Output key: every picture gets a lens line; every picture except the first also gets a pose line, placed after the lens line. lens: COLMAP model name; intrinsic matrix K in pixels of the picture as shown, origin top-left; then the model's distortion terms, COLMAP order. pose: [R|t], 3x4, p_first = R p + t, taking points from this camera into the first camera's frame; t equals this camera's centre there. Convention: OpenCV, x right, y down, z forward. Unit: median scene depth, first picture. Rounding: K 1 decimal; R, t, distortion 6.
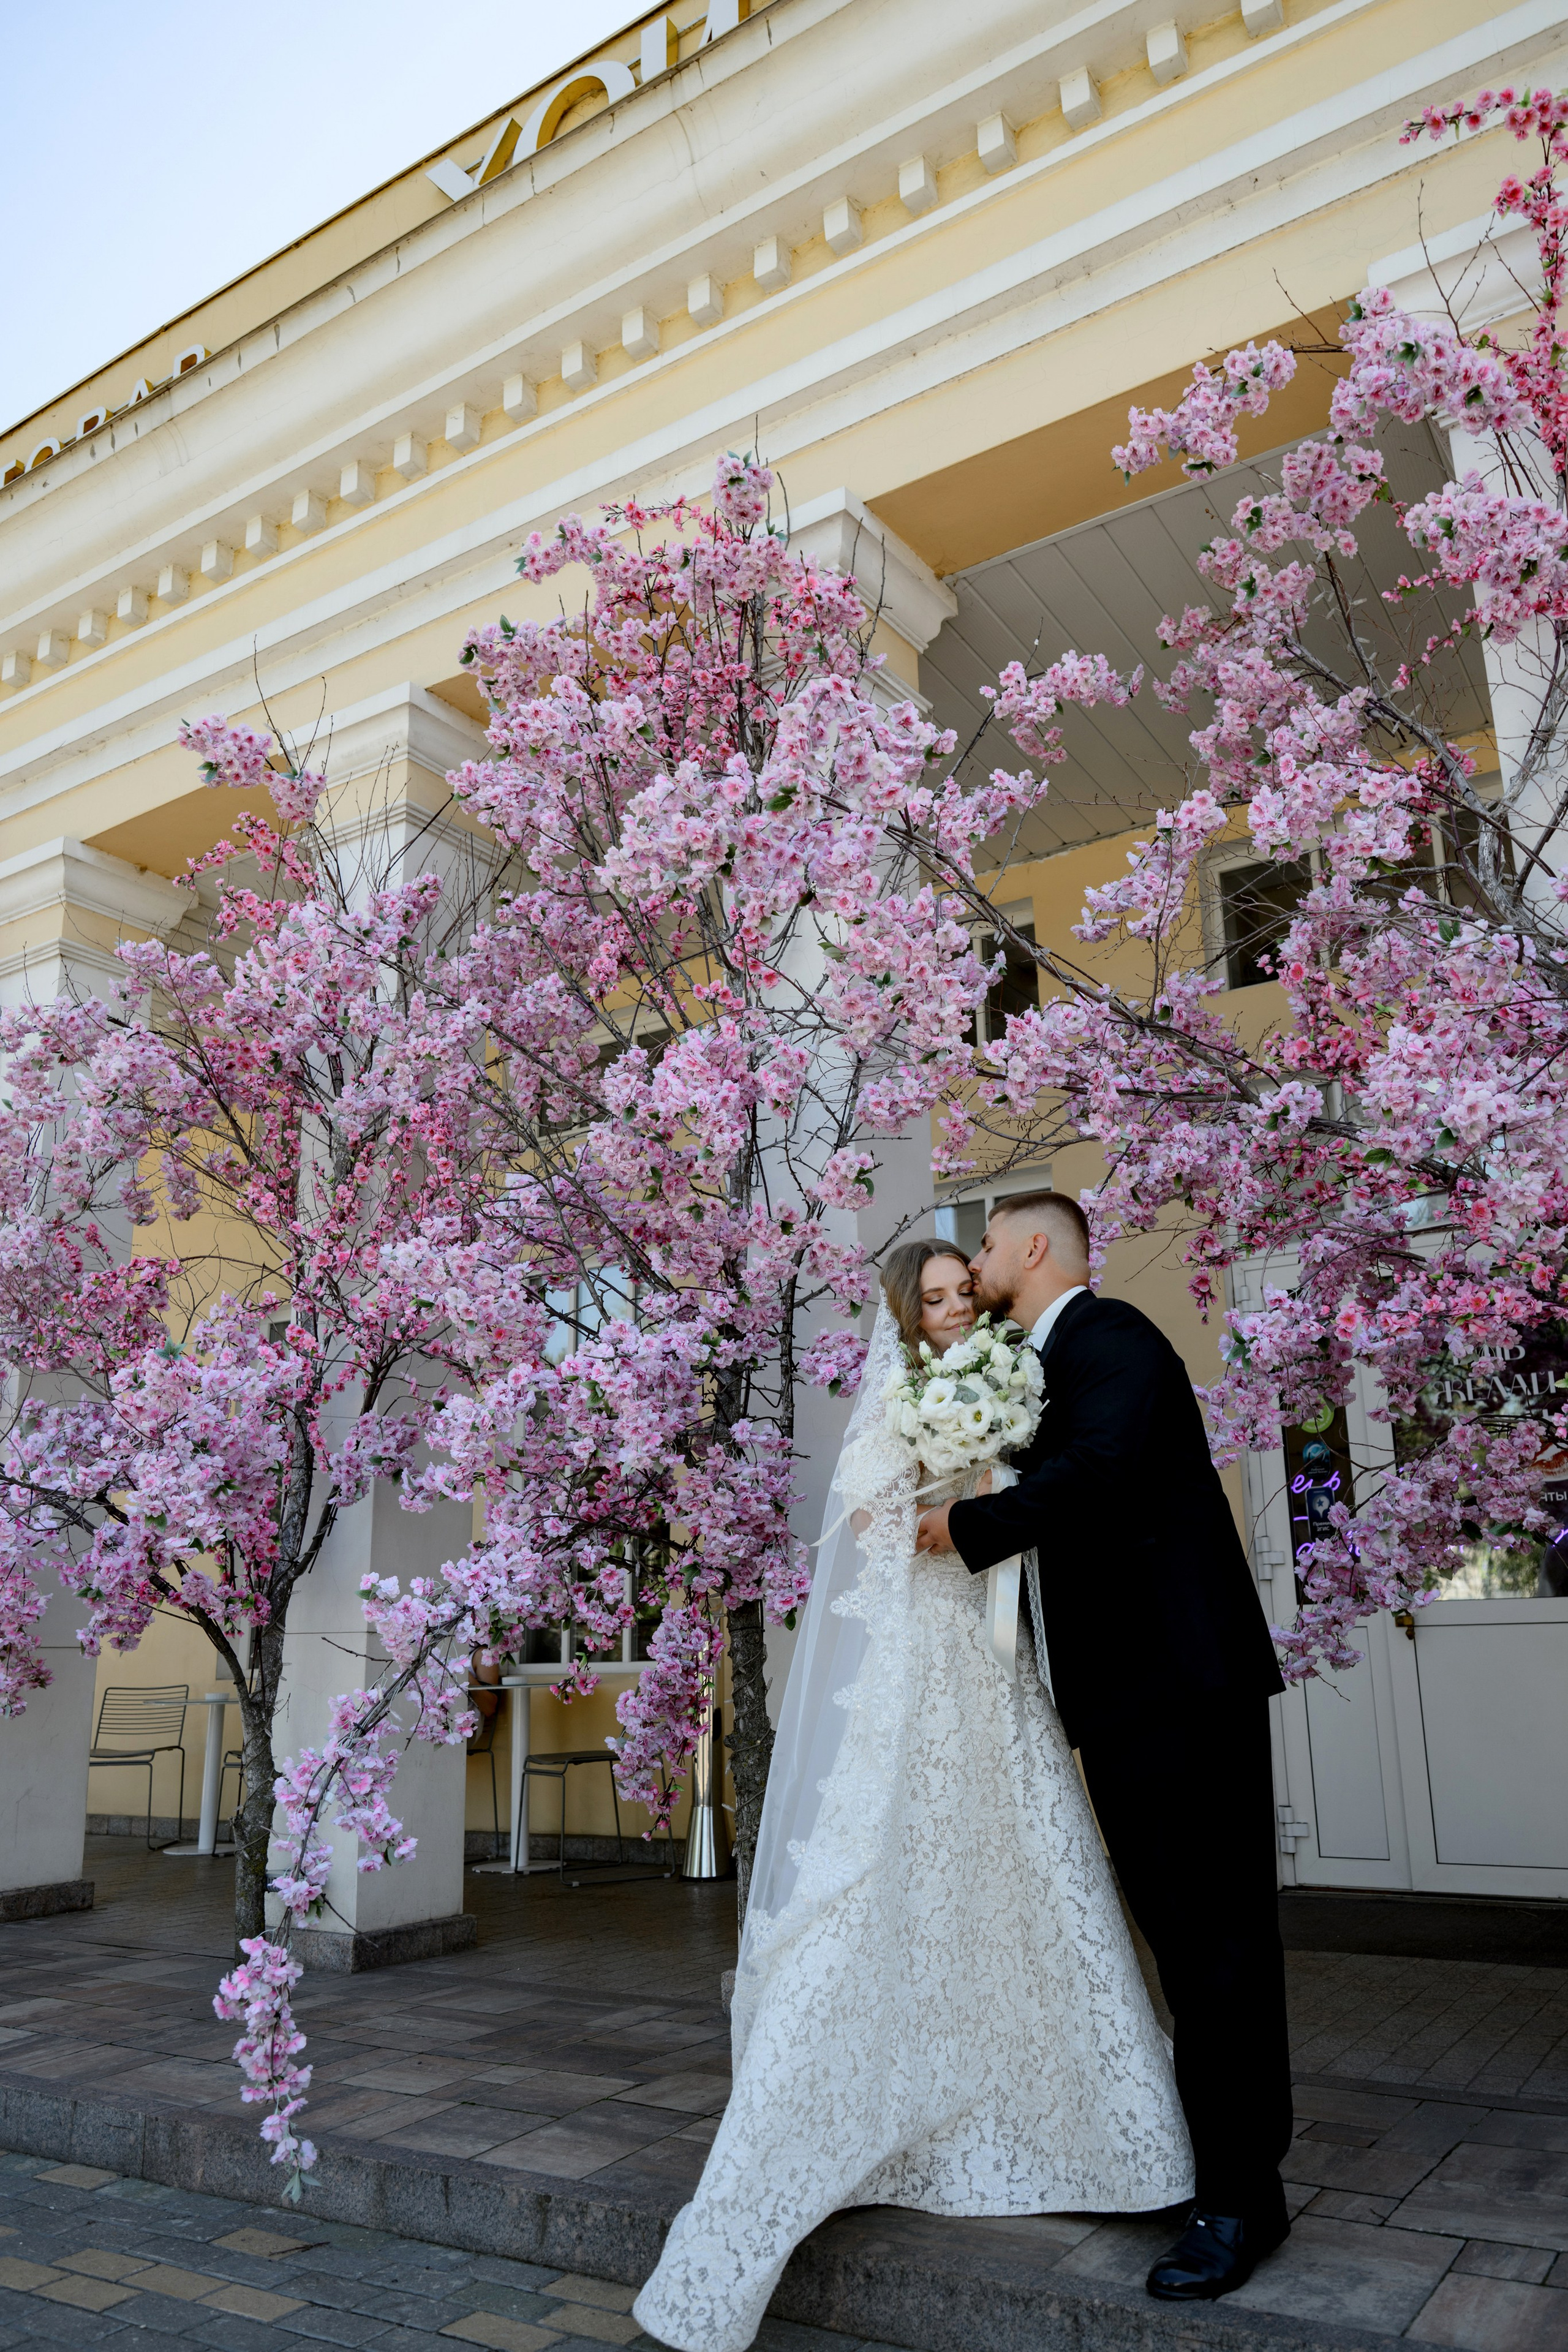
lens RADIAL K [[1646.7, 0, 828.2], [0, 1646.7, 1212.7], [0, 0, 1]] dist [0.007769, 0.000360]
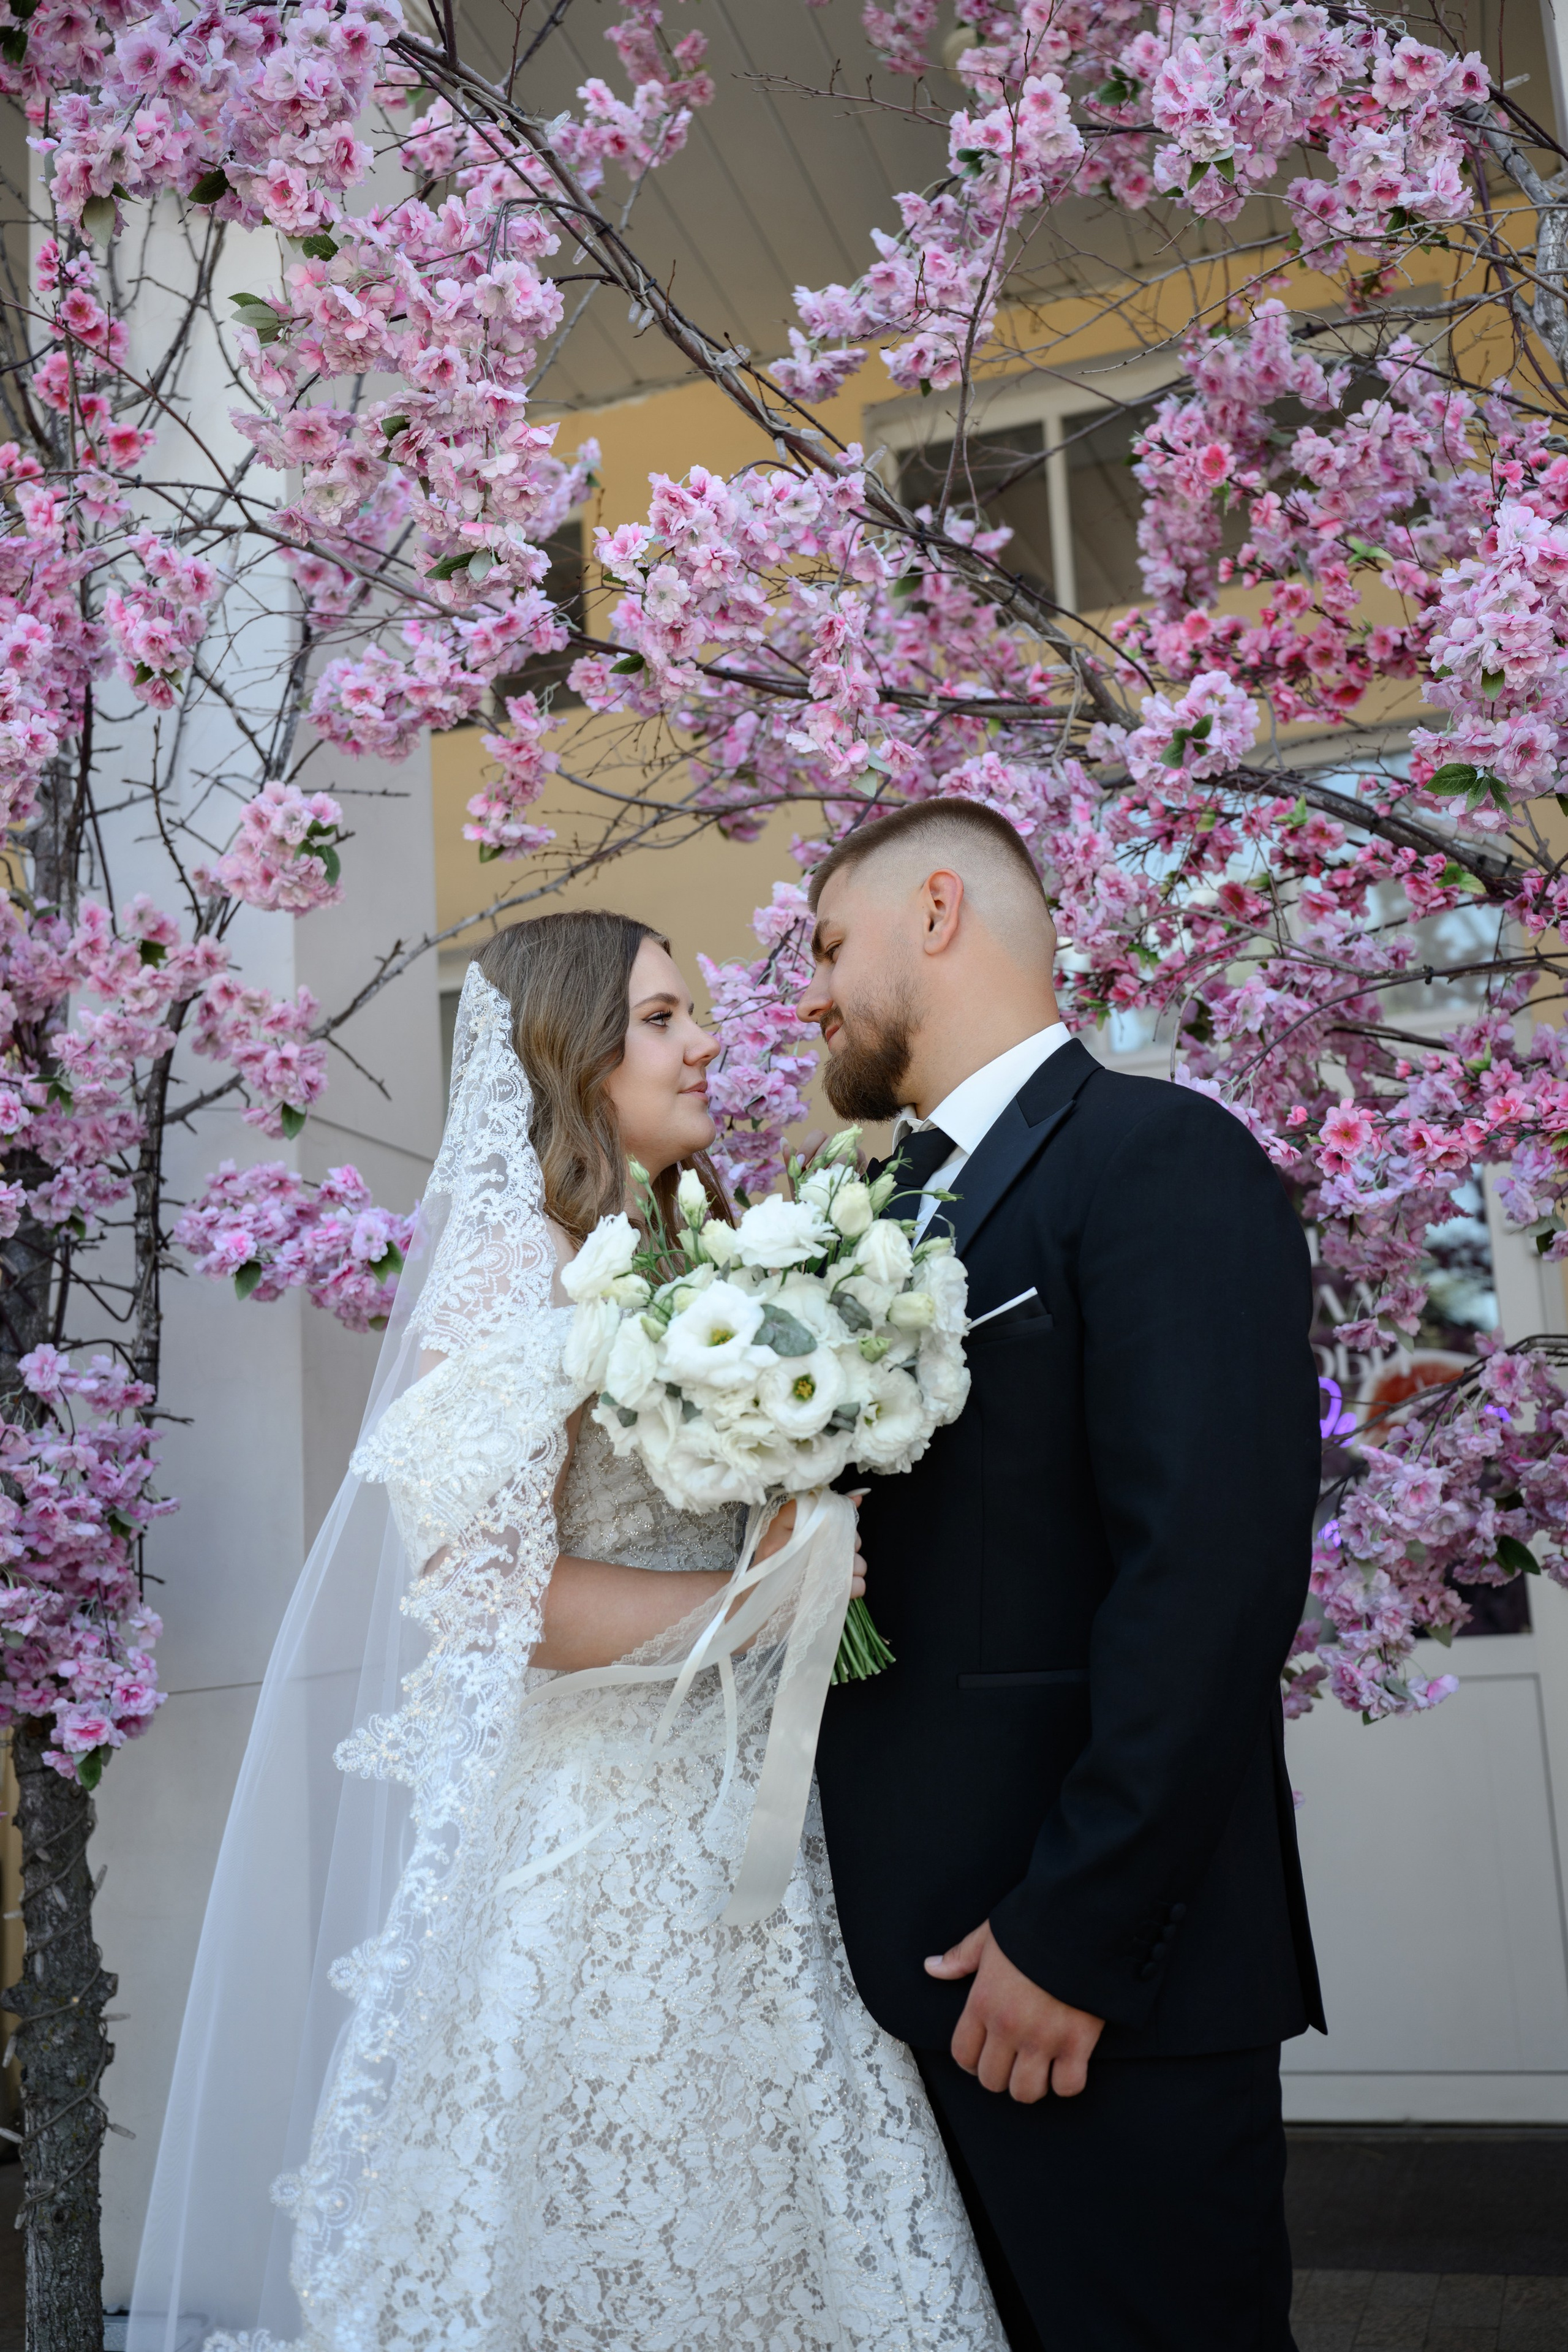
lens RADIAL K [[2667.8, 0, 784.0], [0, 2667.8, 1176.0], [0, 0, 1]] dist [0.033966, -0.058874]
pose [[0.977768, 0.020167, 0.208715, -0.006849], [-0.031271, 0.998258, 0.050038, 0.032135], [-0.207342, -0.055452, 0.976696, 0.204928]]
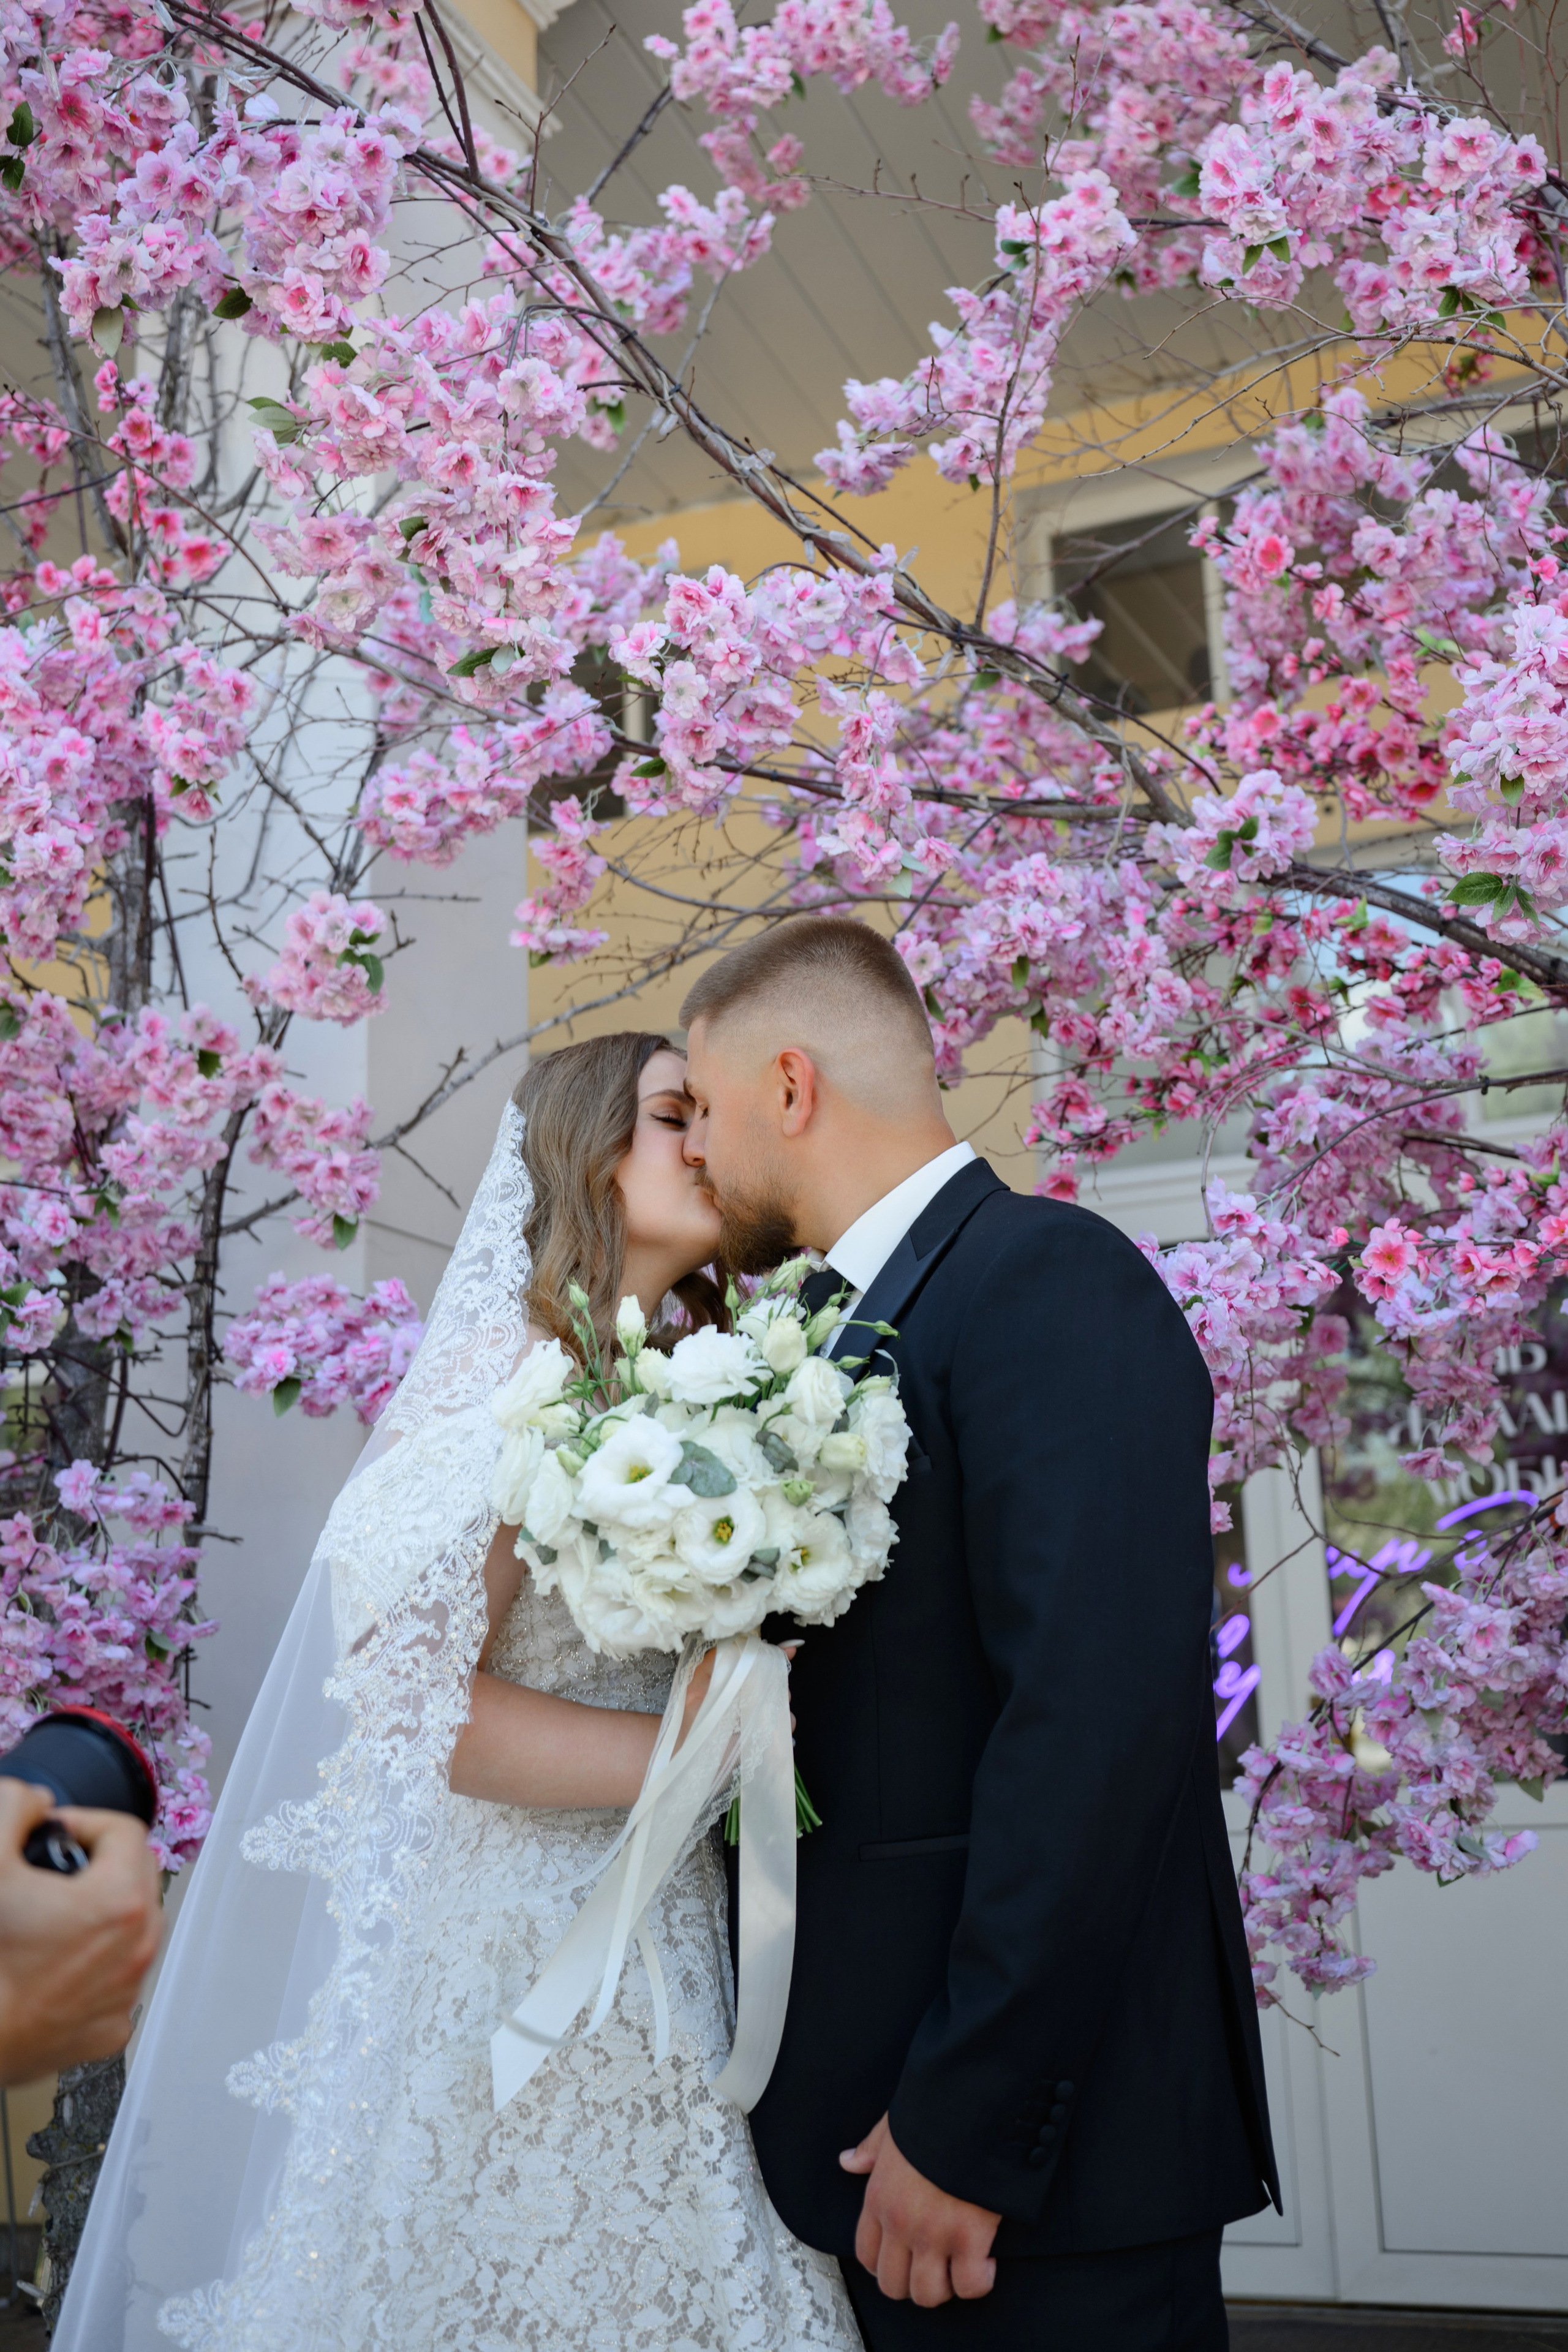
lens RADIAL K [[2724.4, 0, 784.0], [0, 2724.4, 1176.0], [0, 0, 1]] dist [0.004734, 0.002825]
pose [[0.988679, 0.027811, 0.147450, 0.027098], [-0.030328, 0.999430, 0.014845, 0.027692], [-0.146953, -0.019149, 0.988958, 0.209023]]
